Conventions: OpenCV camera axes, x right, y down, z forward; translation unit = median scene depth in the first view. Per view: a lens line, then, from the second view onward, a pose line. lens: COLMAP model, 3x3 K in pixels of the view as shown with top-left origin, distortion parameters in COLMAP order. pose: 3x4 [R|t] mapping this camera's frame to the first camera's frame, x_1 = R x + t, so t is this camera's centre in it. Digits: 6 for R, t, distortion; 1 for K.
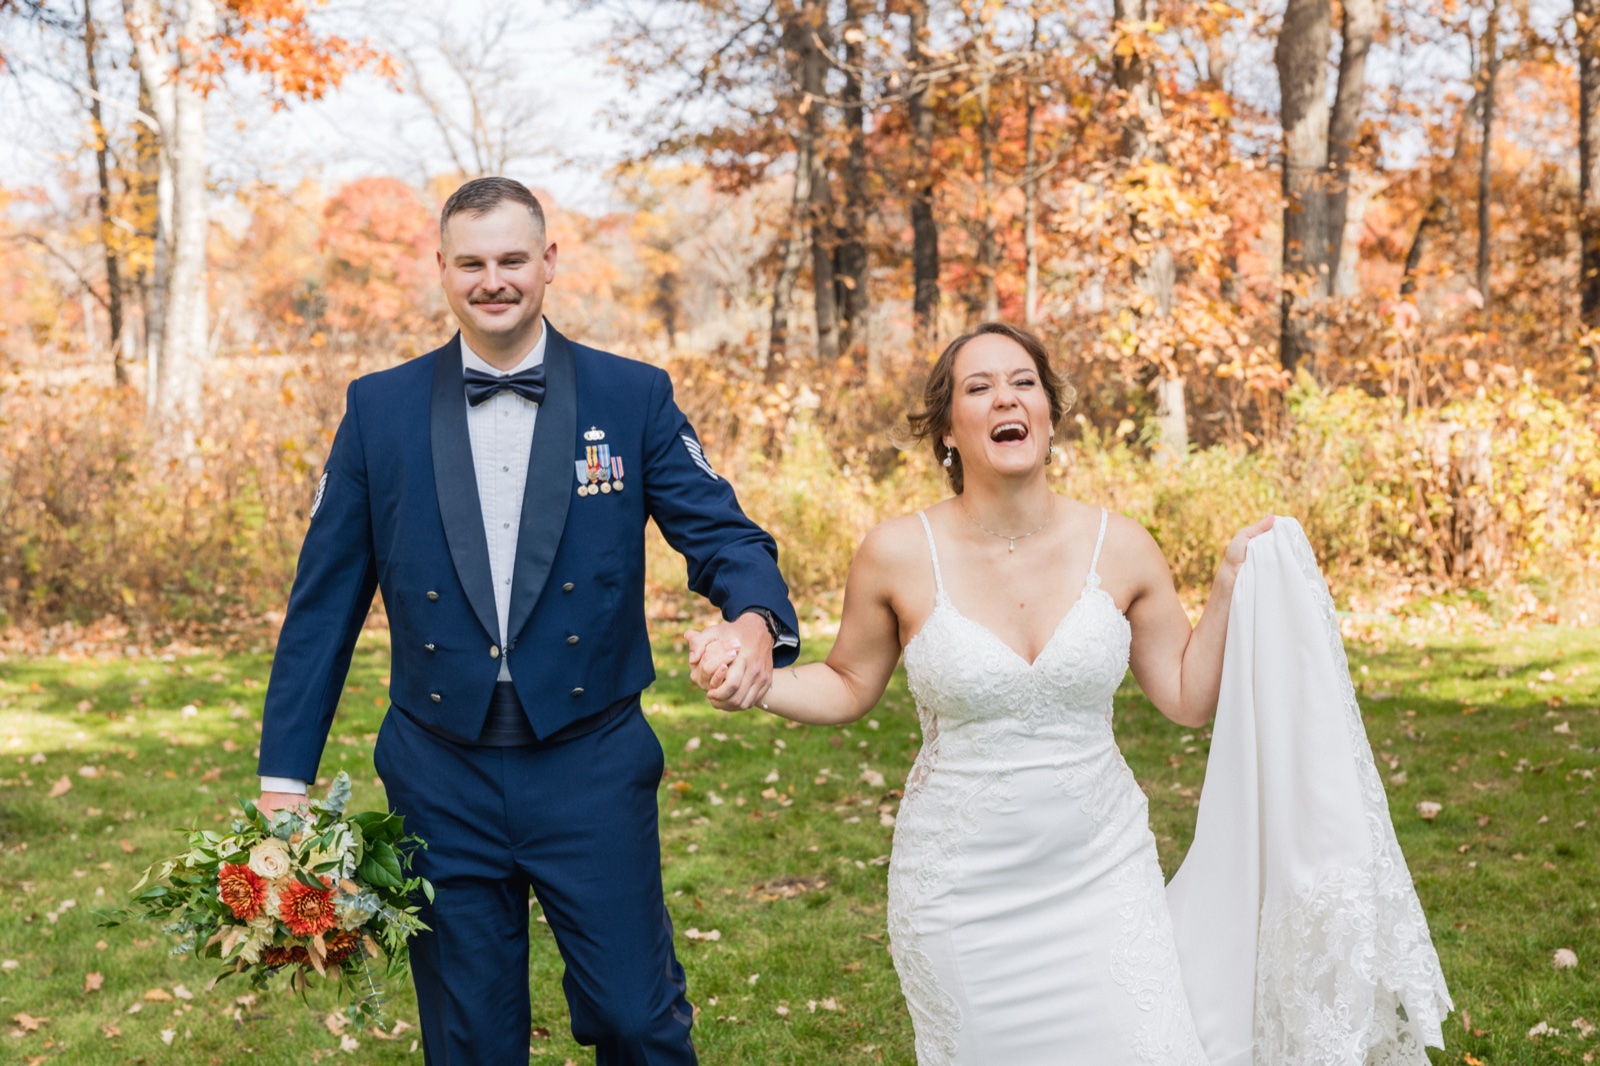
lens RADIAL K [[2985.7, 0, 803.0], [0, 2985.7, 530.8], [0, 0, 1]] dist [0.003628, 0.000000]
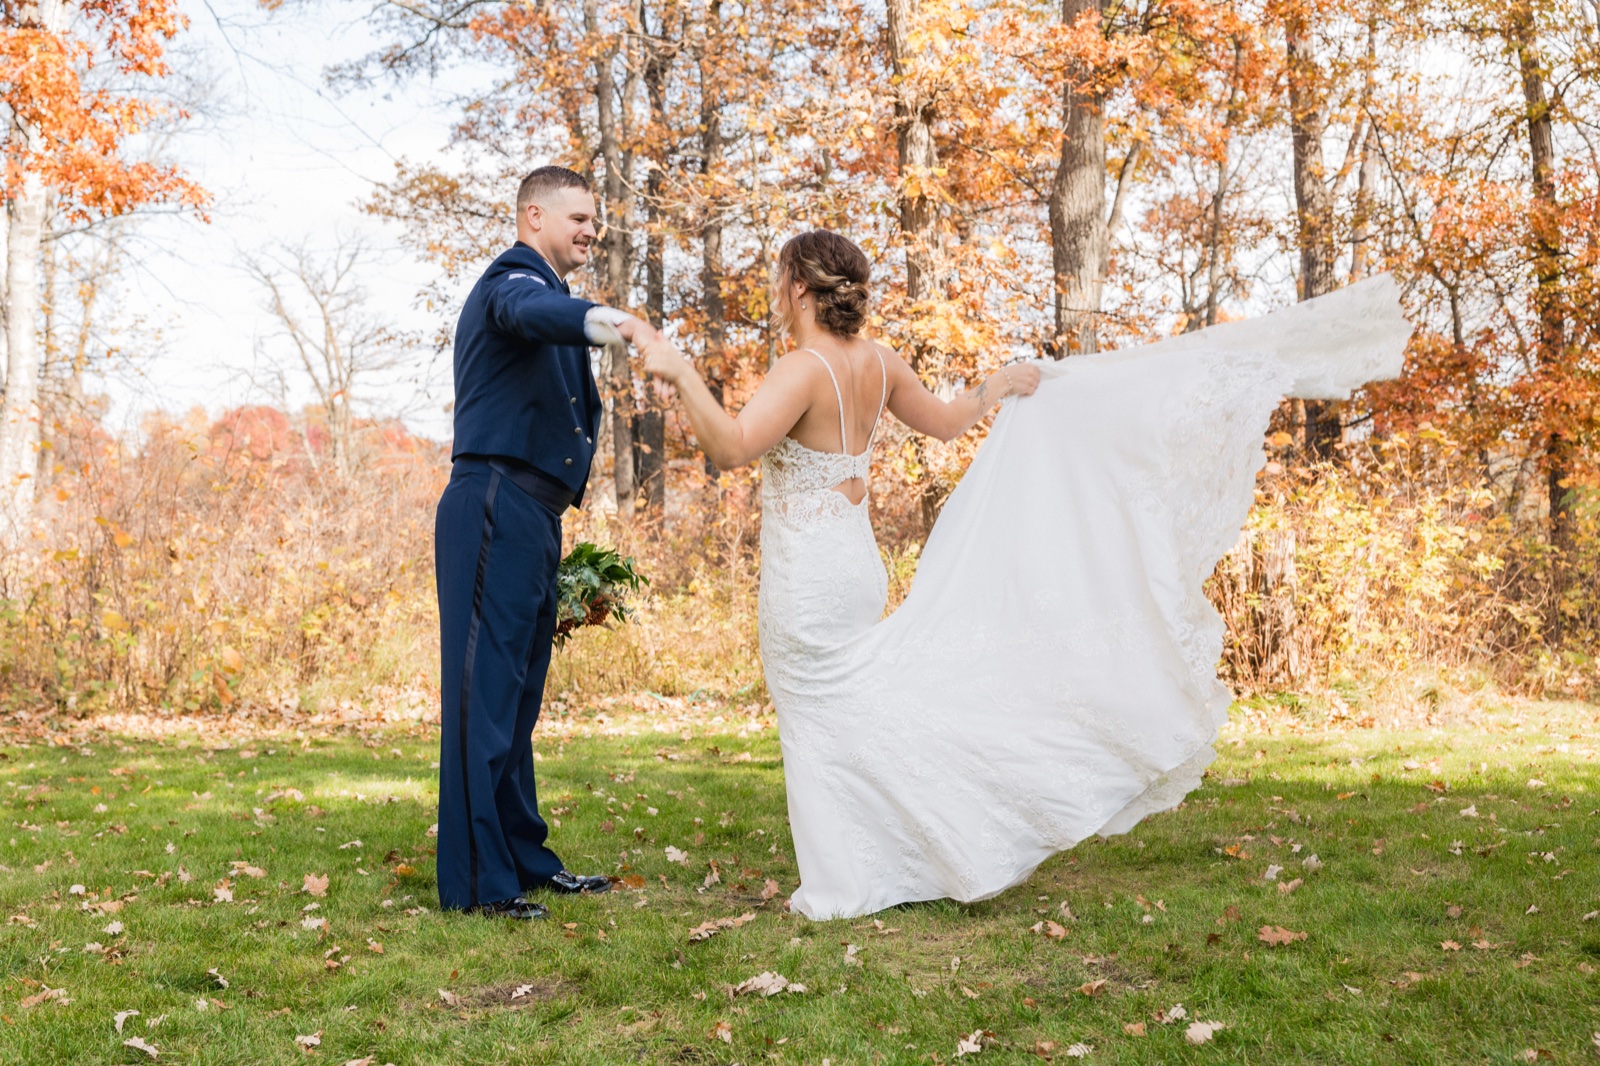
lens RADIAL K [[2324.0, 0, 802.0], [0, 2324.0, 535.1], [0, 0, 1]] dist [-0.002727, 0.000000]
pose [[0.996696, 0.018626, 0.079052, 0.008155], [-0.011950, 0.996386, -0.084100, 0.027514], [-0.080333, 0.082878, 0.993317, 0.215924]]
